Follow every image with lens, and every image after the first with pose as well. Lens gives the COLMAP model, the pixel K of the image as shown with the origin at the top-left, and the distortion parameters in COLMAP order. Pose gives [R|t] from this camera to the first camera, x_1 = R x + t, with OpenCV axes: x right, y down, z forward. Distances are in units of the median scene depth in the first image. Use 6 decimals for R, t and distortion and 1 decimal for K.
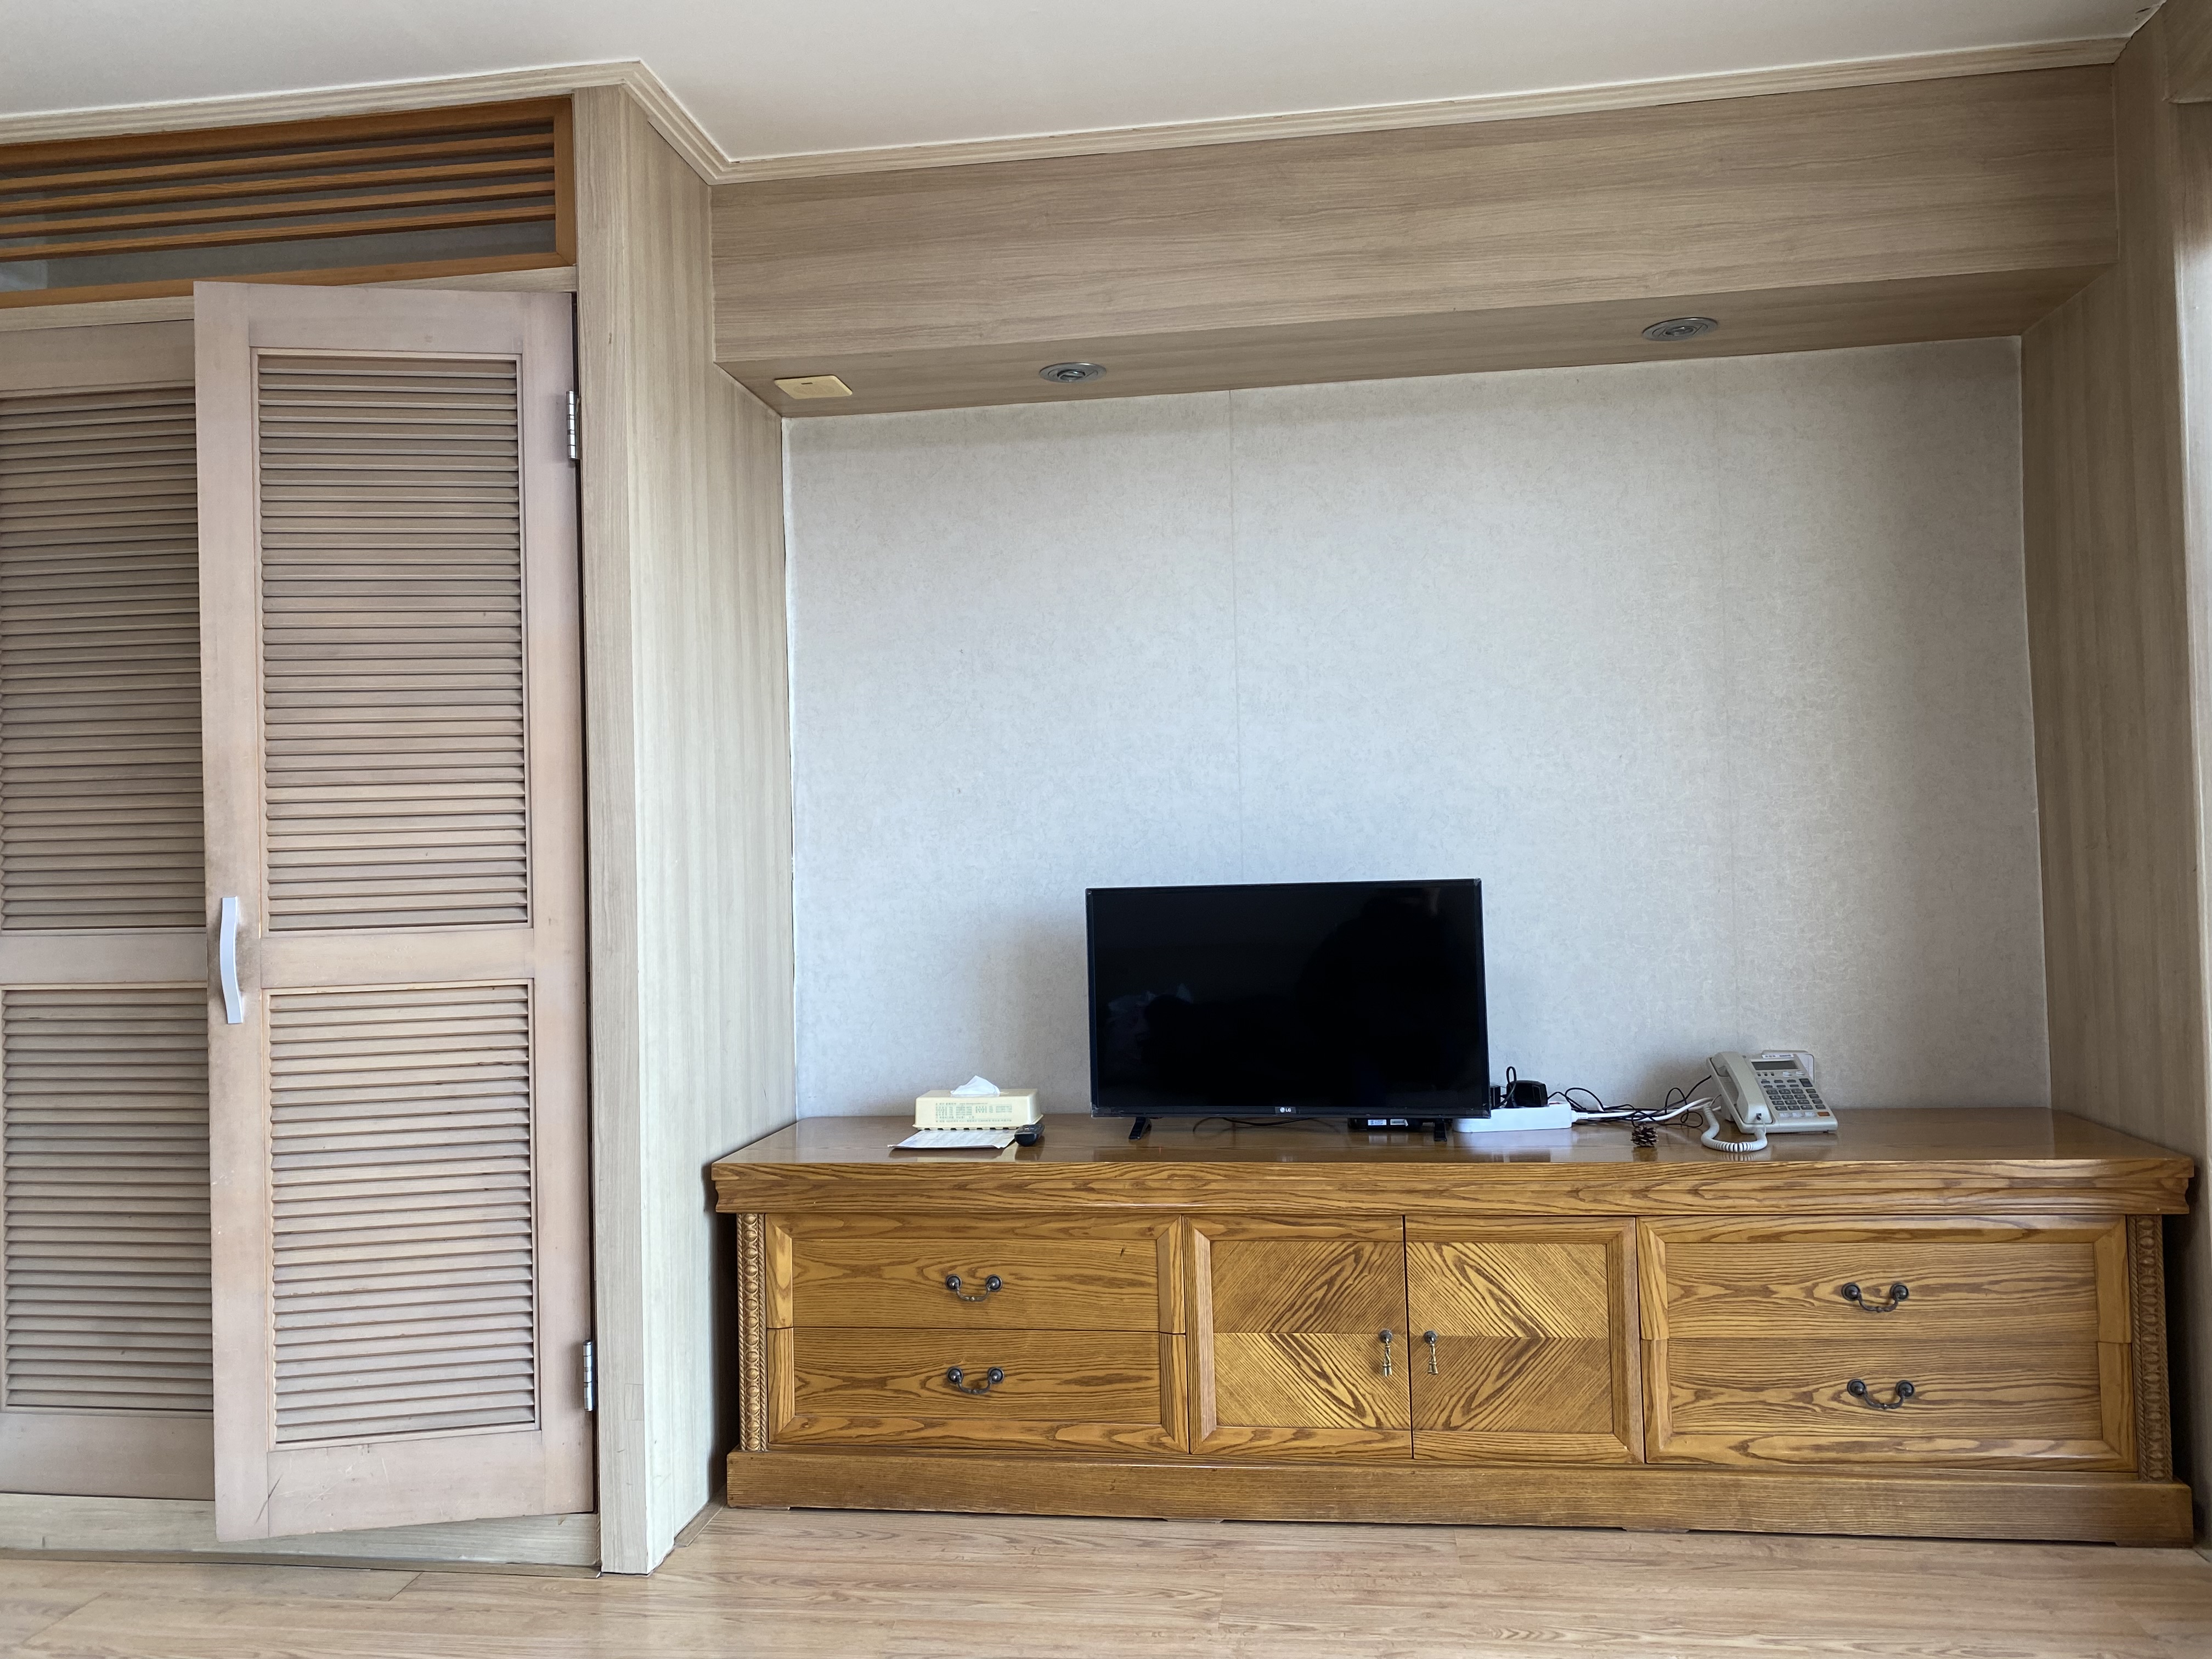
lens RADIAL K [[1645.7, 0, 1106.0], [0, 1645.7, 829.5], [0, 0, 1]] dist [0.081914, -0.128260]
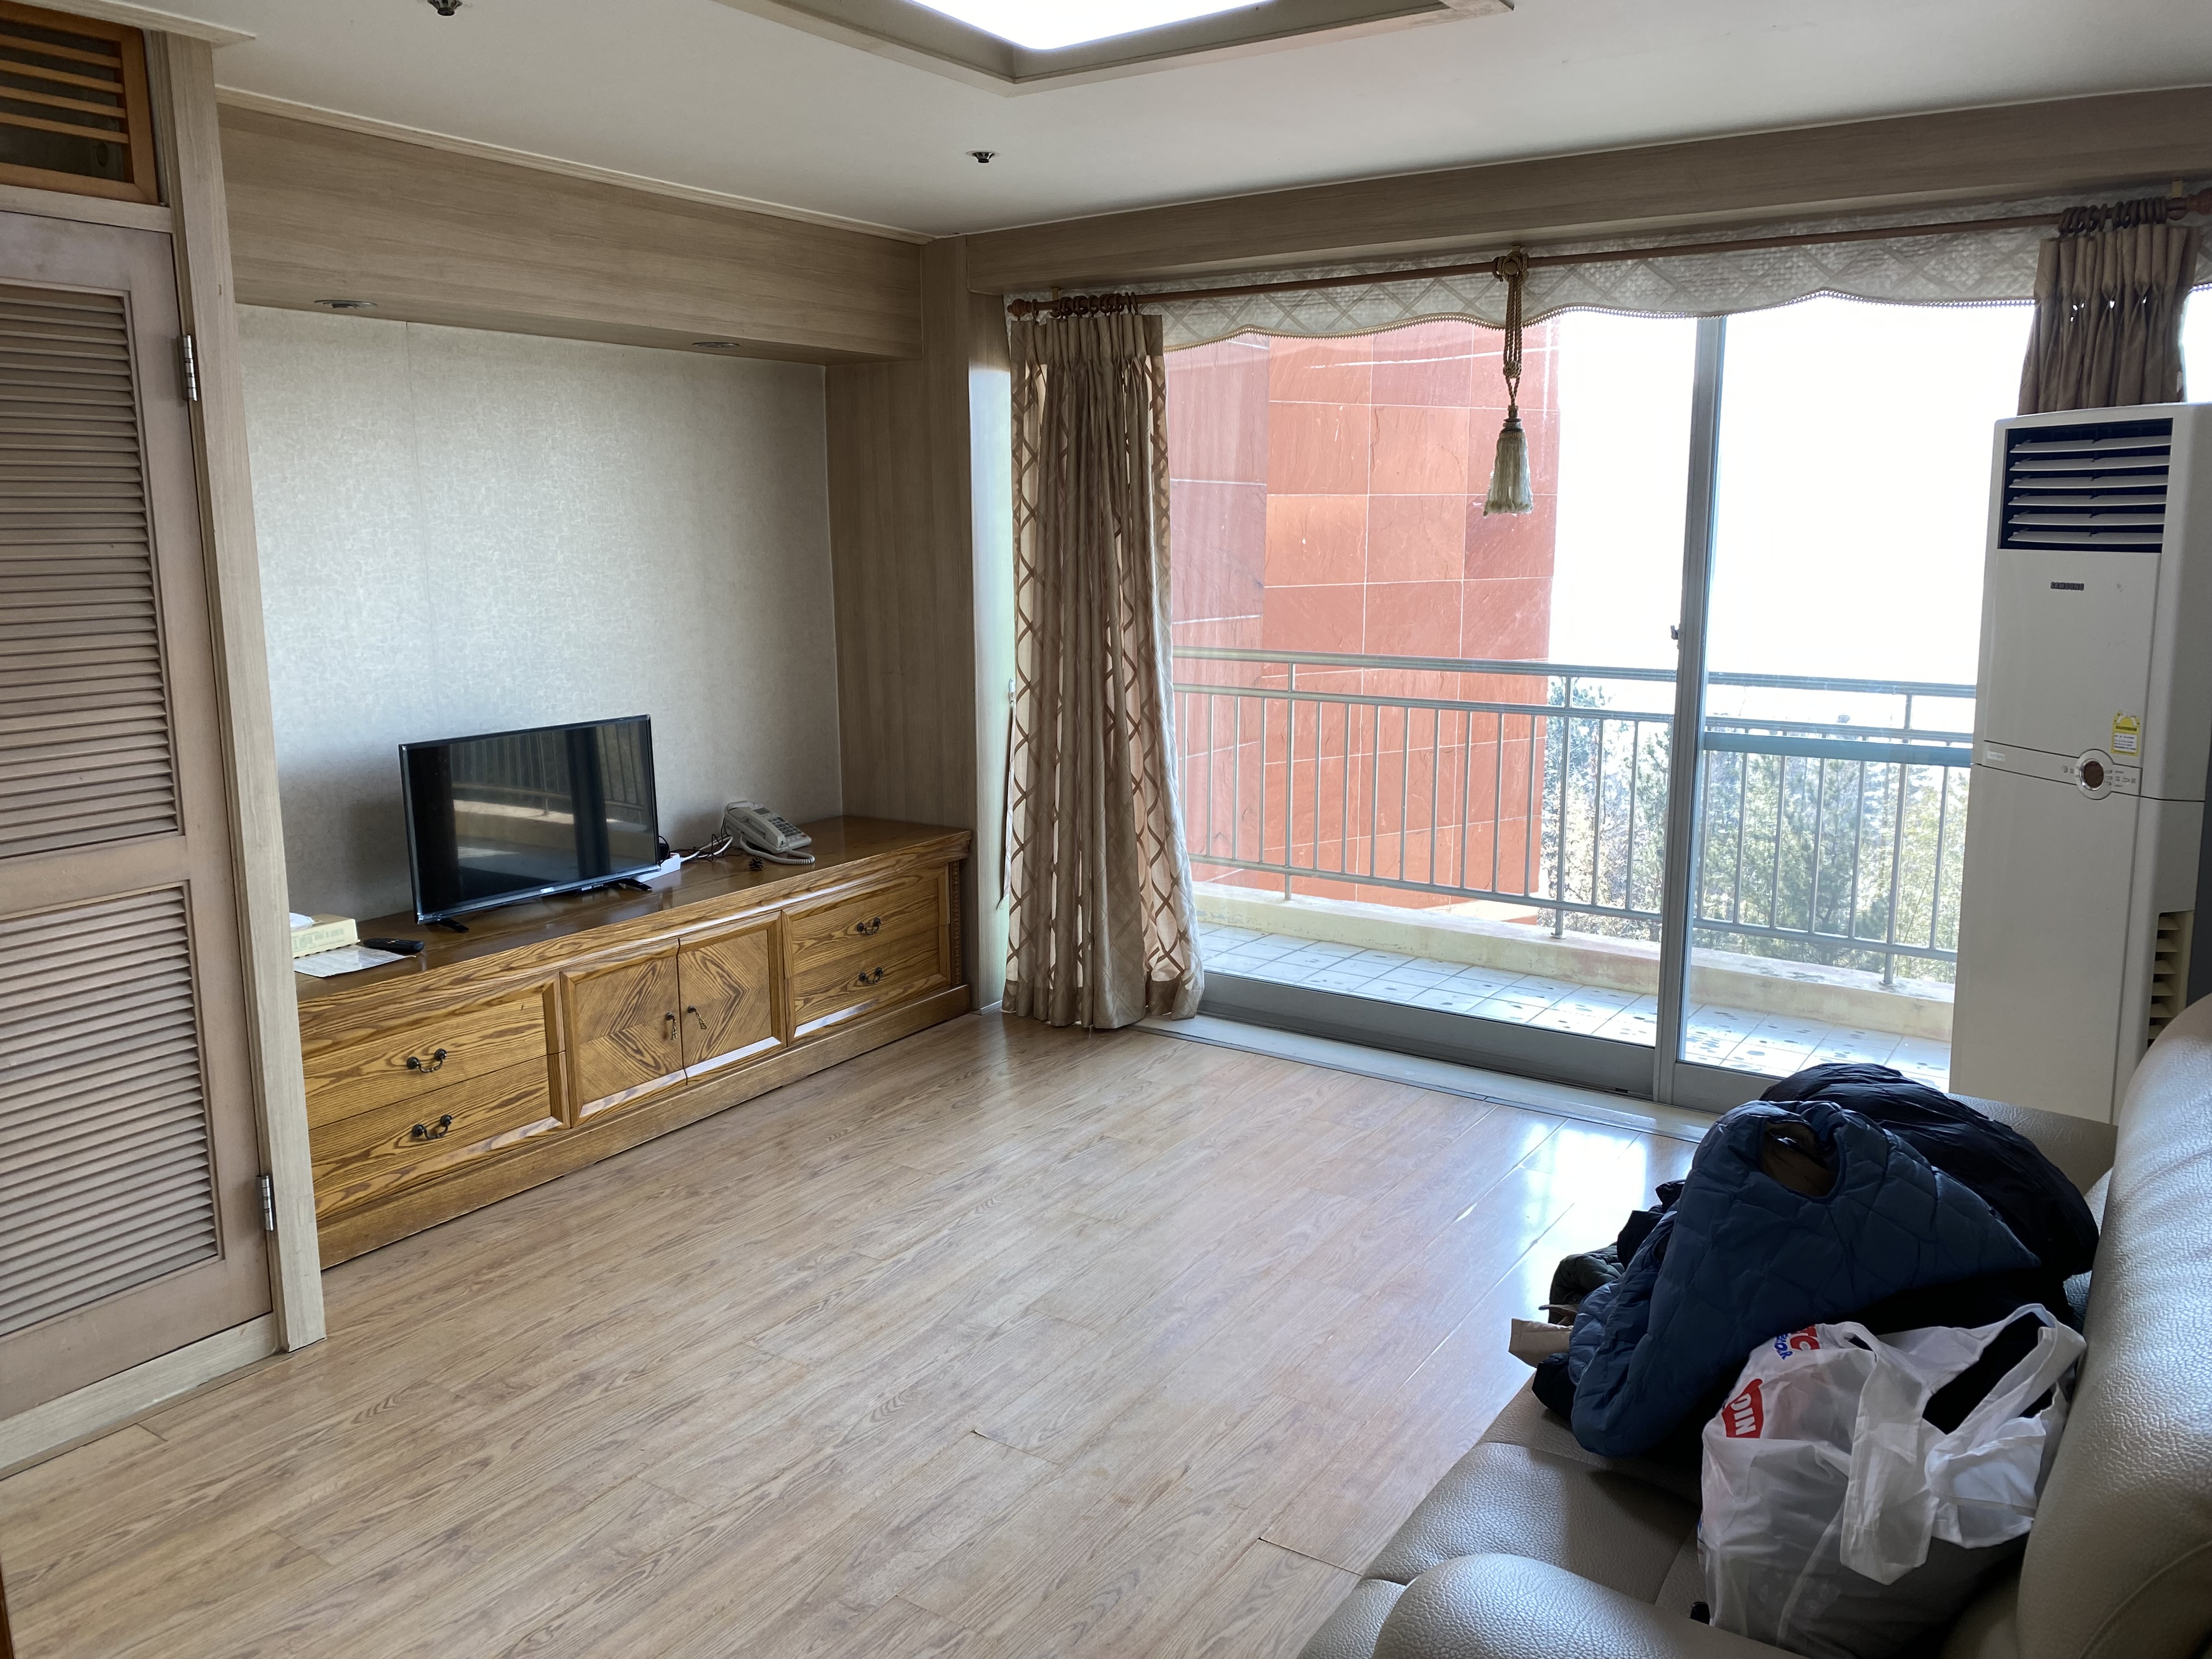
lens RADIAL K [[1645.7, 0, 1106.0], [0, 1645.7, 829.5], [0, 0, 1]] dist [0.081914, -0.128260]
pose [[0.438589, -0.139474, 0.887799, -0.991049], [-0.021947, 0.985927, 0.165732, -0.132420], [-0.898420, -0.092173, 0.429355, -0.021314]]
